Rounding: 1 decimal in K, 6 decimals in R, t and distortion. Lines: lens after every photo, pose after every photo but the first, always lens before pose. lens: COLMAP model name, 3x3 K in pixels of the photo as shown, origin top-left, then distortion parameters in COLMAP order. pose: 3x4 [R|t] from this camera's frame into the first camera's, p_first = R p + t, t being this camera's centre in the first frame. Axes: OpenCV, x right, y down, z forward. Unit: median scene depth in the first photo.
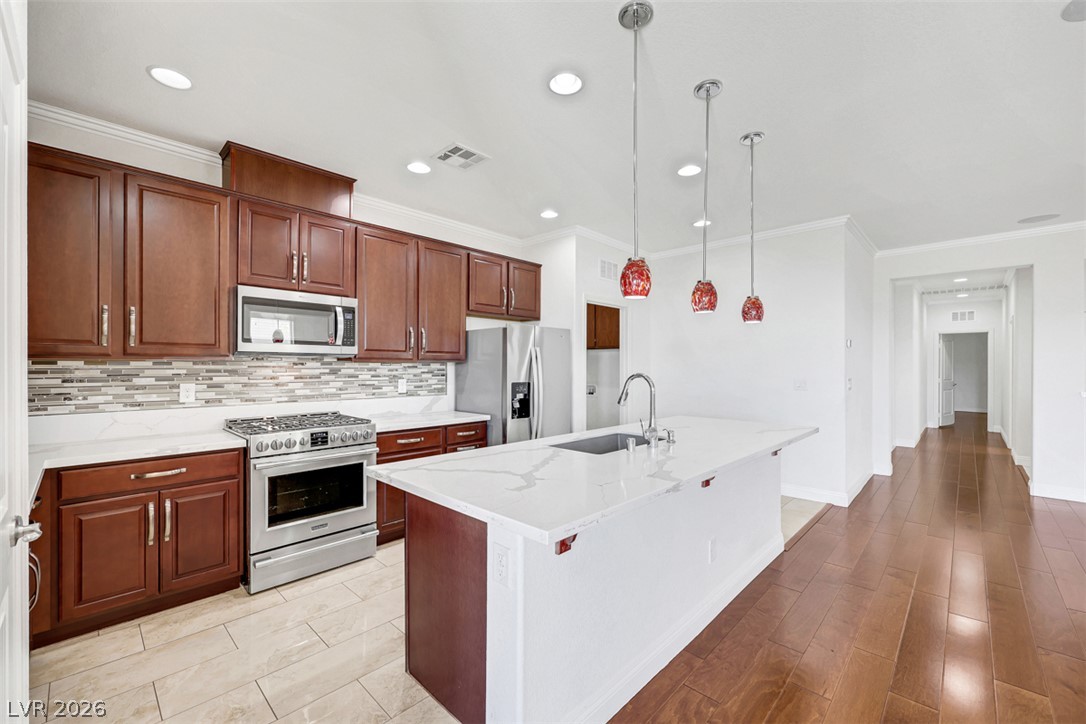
lens RADIAL K [[446.5, 0, 539.6], [0, 446.5, 367.9], [0, 0, 1]] dist [-0.002547, -0.000235]
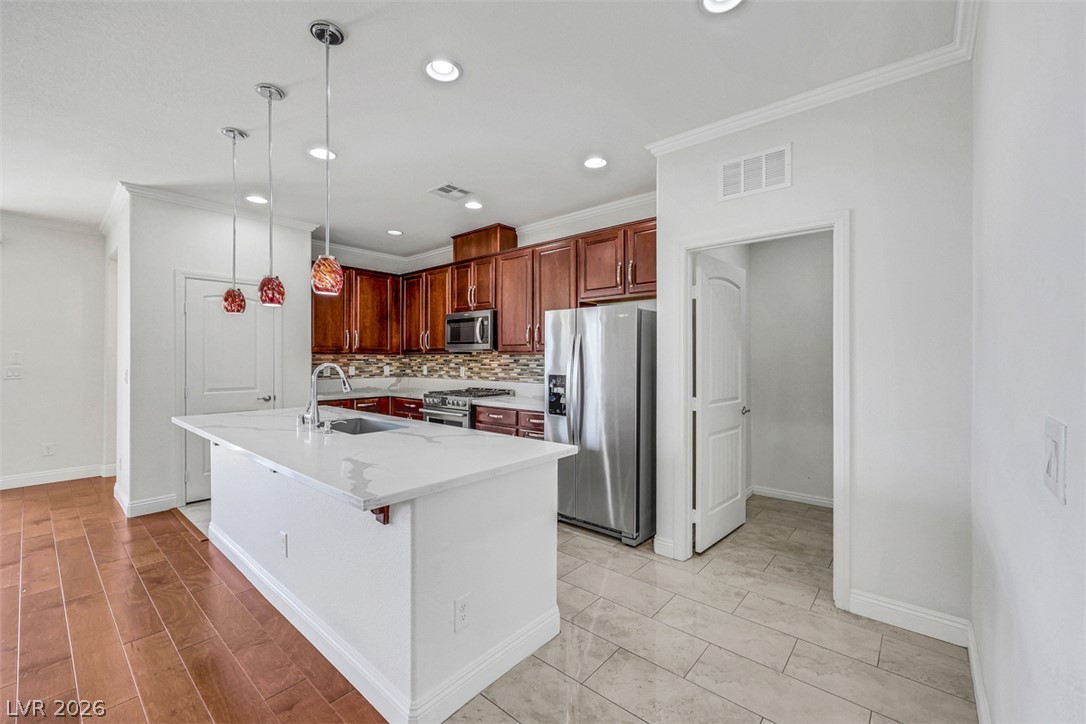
lens RADIAL K [[446.5, 0, 543.3], [0, 446.5, 356.4], [0, 0, 1]] dist [-0.002547, -0.000235]
pose [[0.050993, -0.002099, -0.998697, 0.964076], [0.000160, 0.999998, -0.002093, -0.004432], [0.998699, -0.000053, 0.050993, 1.053727]]
